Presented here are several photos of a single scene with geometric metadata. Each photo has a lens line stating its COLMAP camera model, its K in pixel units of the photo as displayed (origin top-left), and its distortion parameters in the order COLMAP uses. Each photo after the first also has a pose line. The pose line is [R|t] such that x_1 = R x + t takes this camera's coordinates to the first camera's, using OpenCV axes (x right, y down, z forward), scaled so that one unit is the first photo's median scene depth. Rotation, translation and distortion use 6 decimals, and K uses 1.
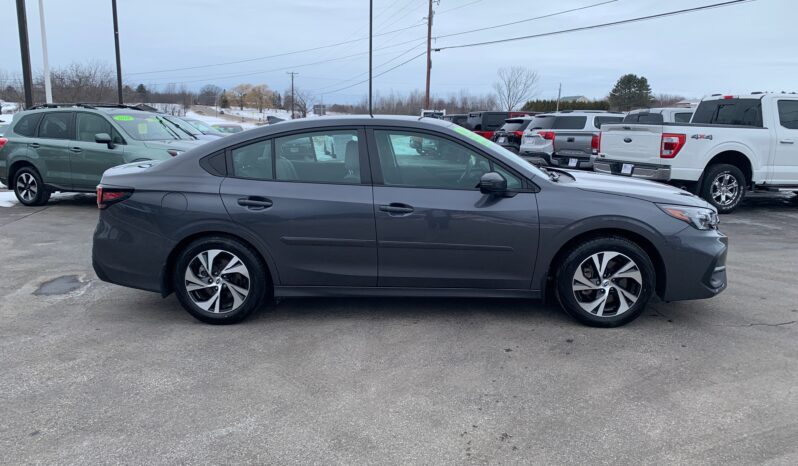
lens RADIAL K [[602.7, 0, 399.4], [0, 602.7, 233.9], [0, 0, 1]] dist [0.027909, -0.040985]
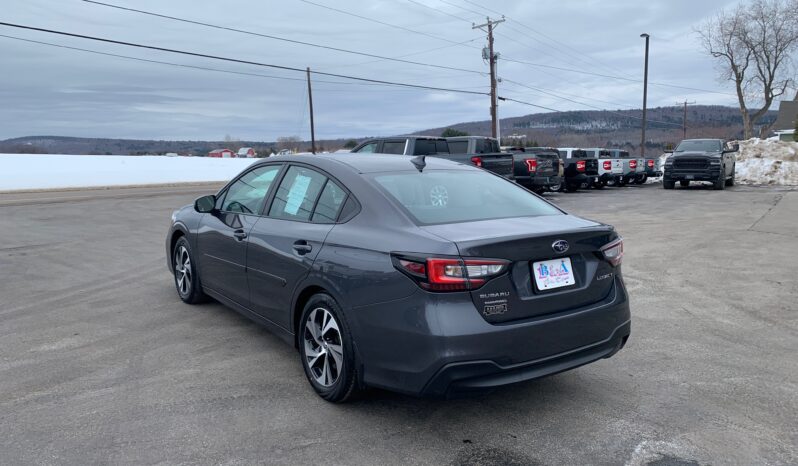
lens RADIAL K [[602.7, 0, 394.8], [0, 602.7, 232.8], [0, 0, 1]] dist [0.027909, -0.040985]
pose [[-0.624742, -0.104364, 0.773825, -0.385934], [0.141660, 0.959433, 0.243765, -0.136717], [-0.767874, 0.261911, -0.584614, 0.701520]]
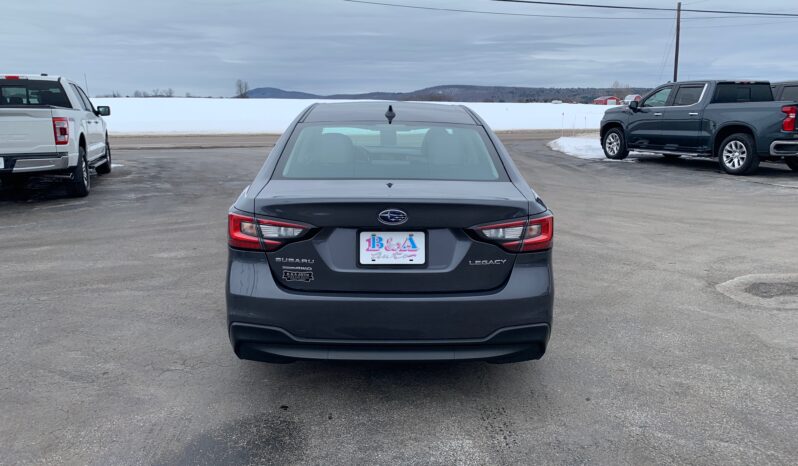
lens RADIAL K [[602.7, 0, 402.1], [0, 602.7, 229.5], [0, 0, 1]] dist [0.027909, -0.040985]
pose [[-0.075470, -0.210915, 0.974587, -0.451523], [0.182005, 0.958042, 0.221428, -0.095361], [-0.980397, 0.194091, -0.033916, 0.471925]]
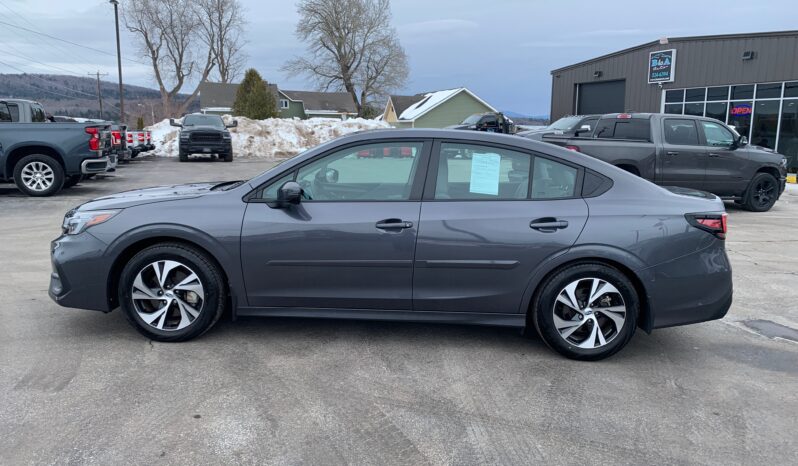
lens RADIAL K [[602.7, 0, 398.6], [0, 602.7, 229.5], [0, 0, 1]] dist [0.027909, -0.040985]
pose [[-0.998694, -0.024738, -0.044697, 0.017996], [-0.038271, 0.941862, 0.333814, -0.163116], [0.033841, 0.335089, -0.941579, 0.870896]]
